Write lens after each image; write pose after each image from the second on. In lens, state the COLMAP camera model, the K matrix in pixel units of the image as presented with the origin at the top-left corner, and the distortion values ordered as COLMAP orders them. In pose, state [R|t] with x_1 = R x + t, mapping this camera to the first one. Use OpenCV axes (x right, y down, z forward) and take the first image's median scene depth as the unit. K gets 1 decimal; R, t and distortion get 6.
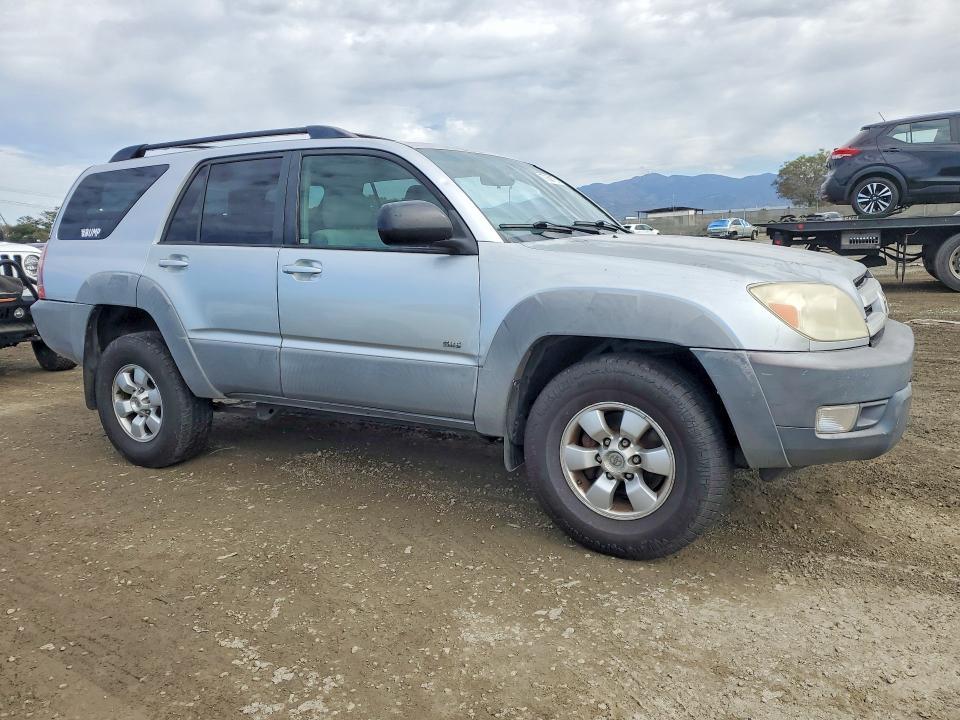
lens RADIAL K [[748.4, 0, 480.3], [0, 748.4, 361.2], [0, 0, 1]] dist [-0.001665, -0.010452]
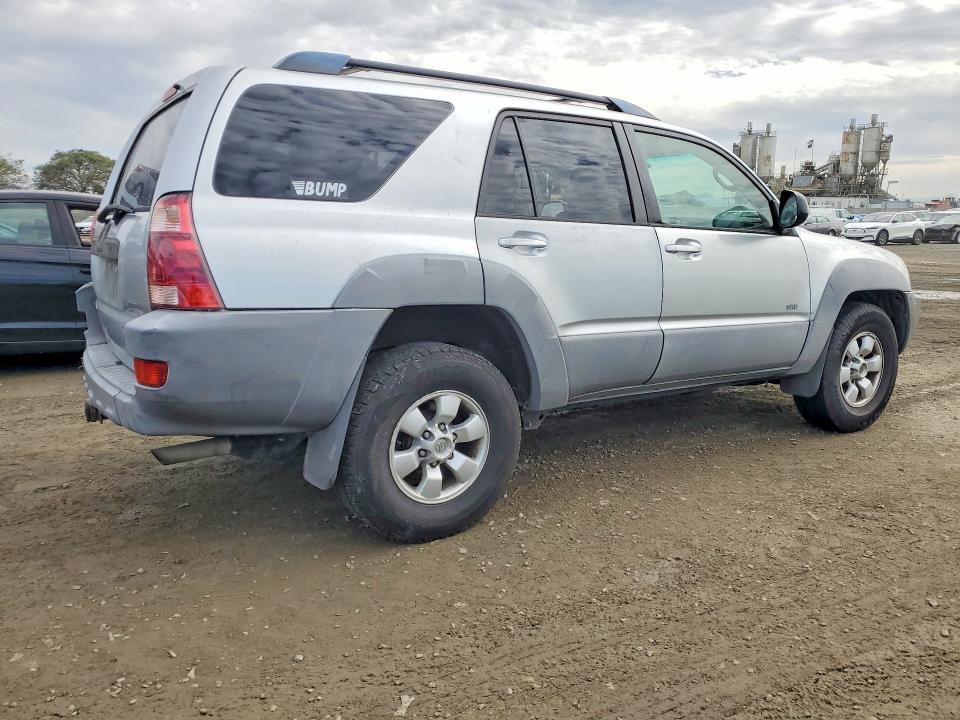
lens RADIAL K [[748.4, 0, 484.6], [0, 748.4, 354.2], [0, 0, 1]] dist [-0.001665, -0.010452]
pose [[0.450639, -0.112602, 0.885576, -1.109177], [0.133932, 0.989313, 0.057638, -0.067672], [-0.882602, 0.092633, 0.460904, 0.701658]]
